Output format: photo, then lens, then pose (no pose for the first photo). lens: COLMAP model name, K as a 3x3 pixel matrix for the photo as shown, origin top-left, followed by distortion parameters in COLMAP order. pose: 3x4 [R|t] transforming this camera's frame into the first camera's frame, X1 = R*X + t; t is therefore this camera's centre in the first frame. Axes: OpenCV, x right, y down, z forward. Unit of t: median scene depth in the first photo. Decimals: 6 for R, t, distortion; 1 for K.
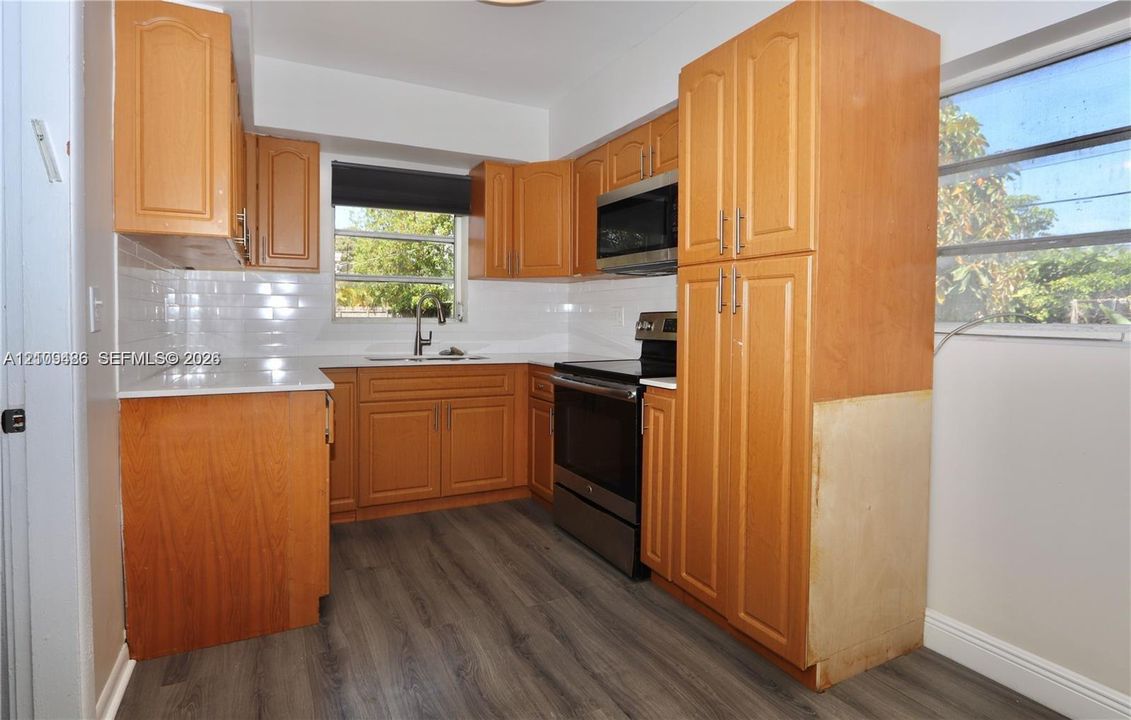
lens RADIAL K [[552.2, 0, 515.5], [0, 552.2, 336.4], [0, 0, 1]] dist [-0.003406, -0.000289]
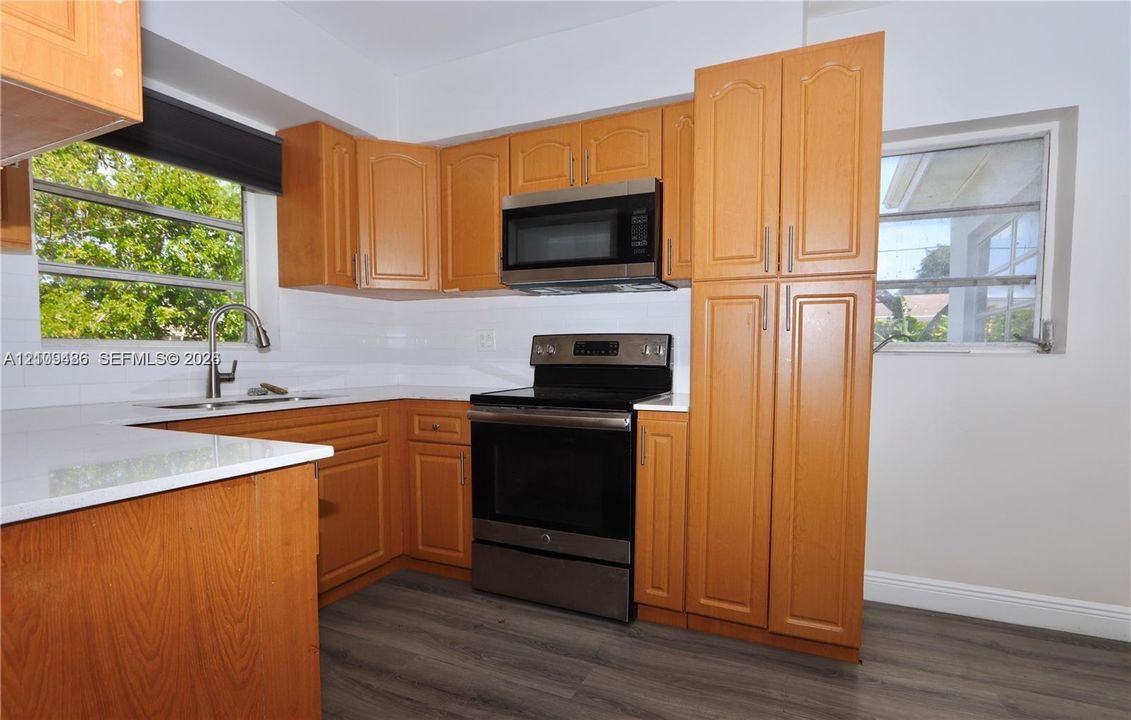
lens RADIAL K [[546.2, 0, 567.4], [0, 546.2, 386.2], [0, 0, 1]] dist [-0.010733, -0.000224]
pose [[0.761244, -0.044694, 0.646924, -0.339633], [0.025361, 0.998911, 0.039170, 0.007464], [-0.647970, -0.013412, 0.761548, 0.300667]]
